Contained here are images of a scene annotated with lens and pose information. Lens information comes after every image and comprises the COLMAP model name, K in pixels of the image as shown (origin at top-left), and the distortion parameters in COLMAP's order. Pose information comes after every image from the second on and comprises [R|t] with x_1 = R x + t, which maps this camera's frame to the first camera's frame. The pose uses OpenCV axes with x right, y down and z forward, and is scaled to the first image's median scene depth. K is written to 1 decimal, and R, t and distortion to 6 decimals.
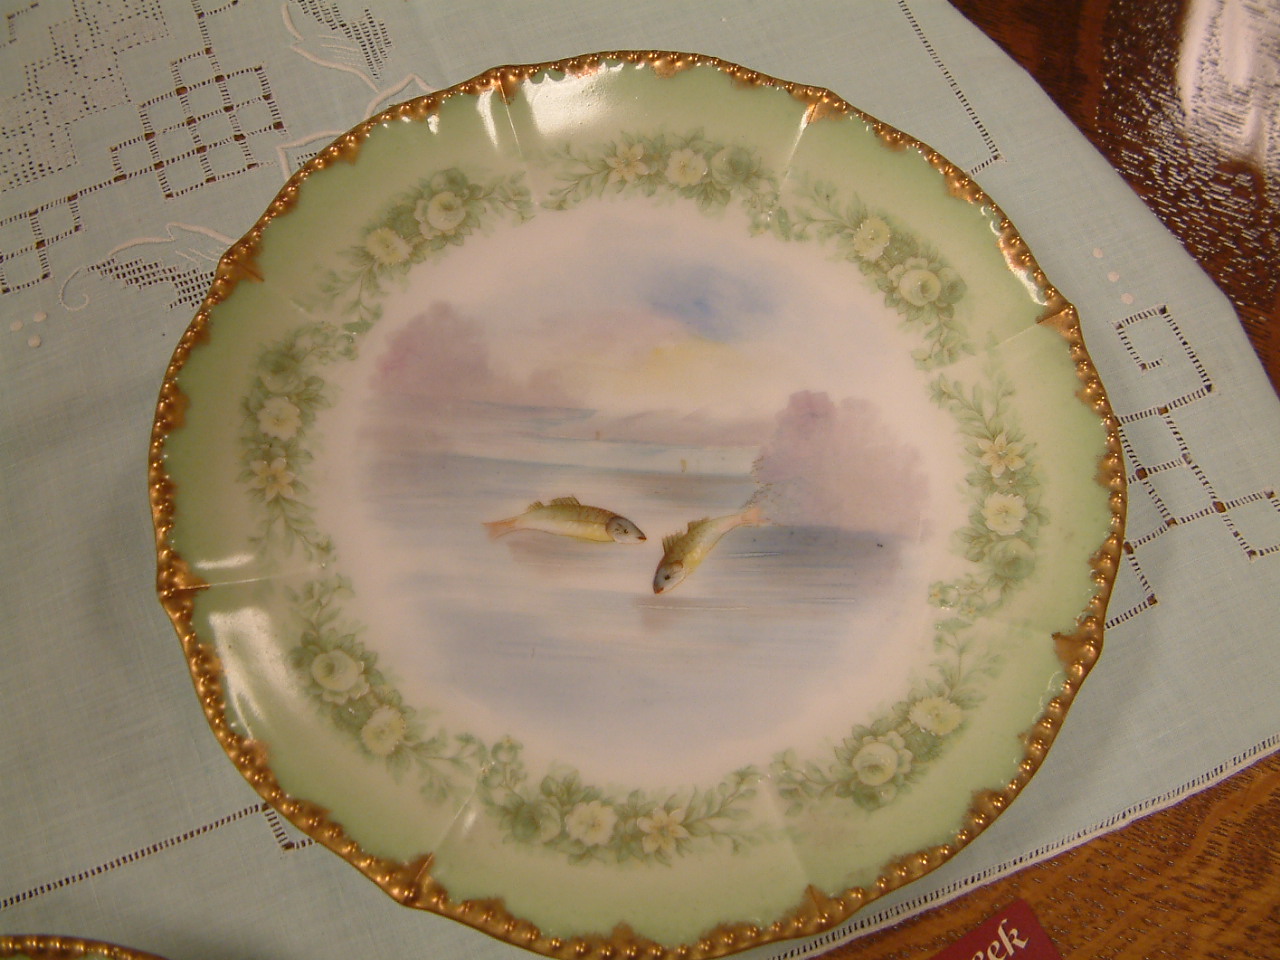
lens RADIAL K [[1351.3, 0, 637.0], [0, 1351.3, 482.1], [0, 0, 1]] dist [-0.186911, 0.000000]
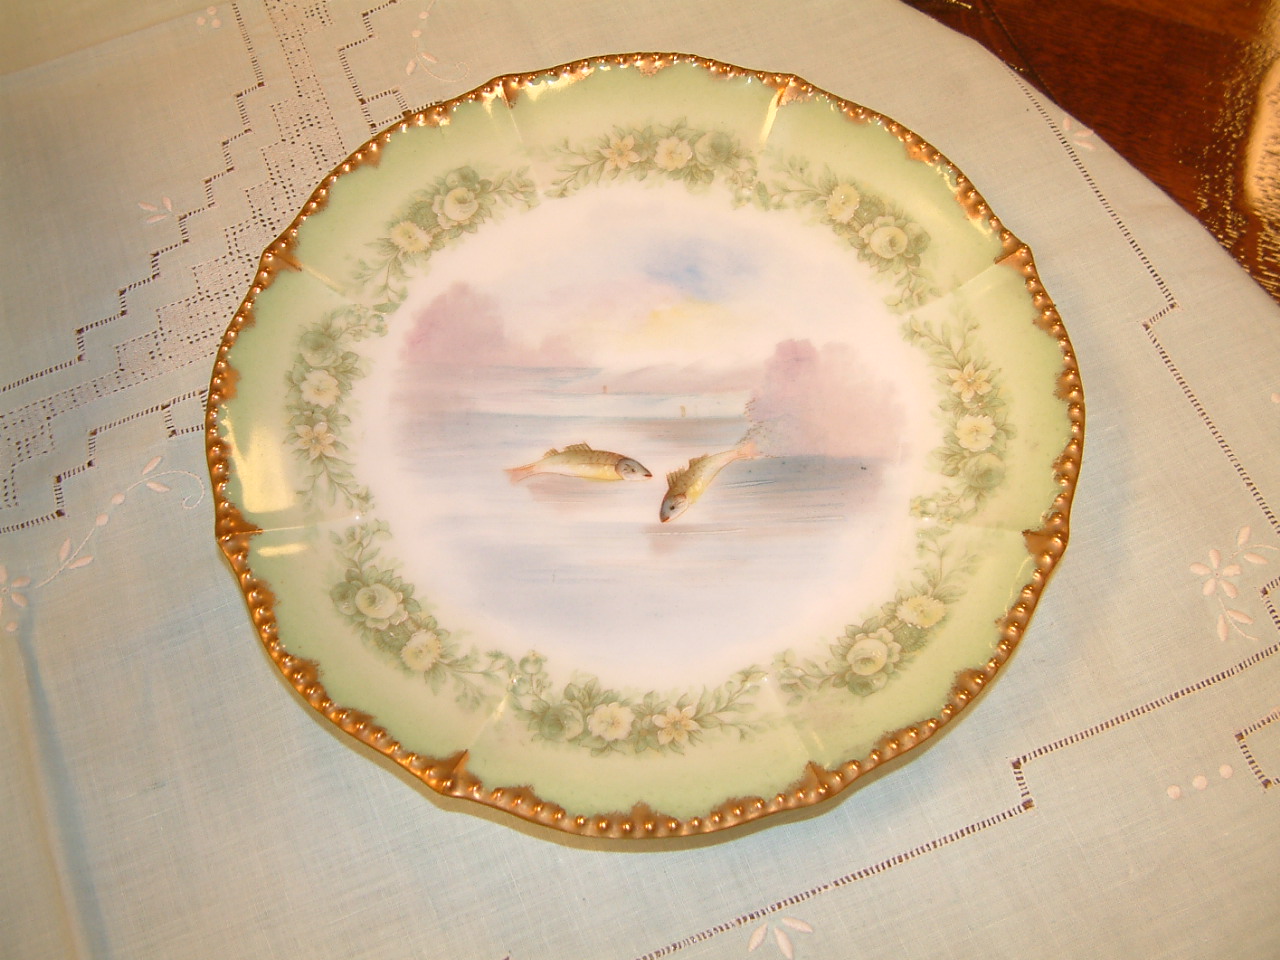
lens RADIAL K [[1351.3, 0, 643.8], [0, 1351.3, 475.8], [0, 0, 1]] dist [-0.186911, 0.000000]
pose [[0.997518, -0.059416, -0.037772, 0.042167], [0.056908, 0.996306, -0.064313, 0.113385], [0.041453, 0.062004, 0.997215, -0.106545]]
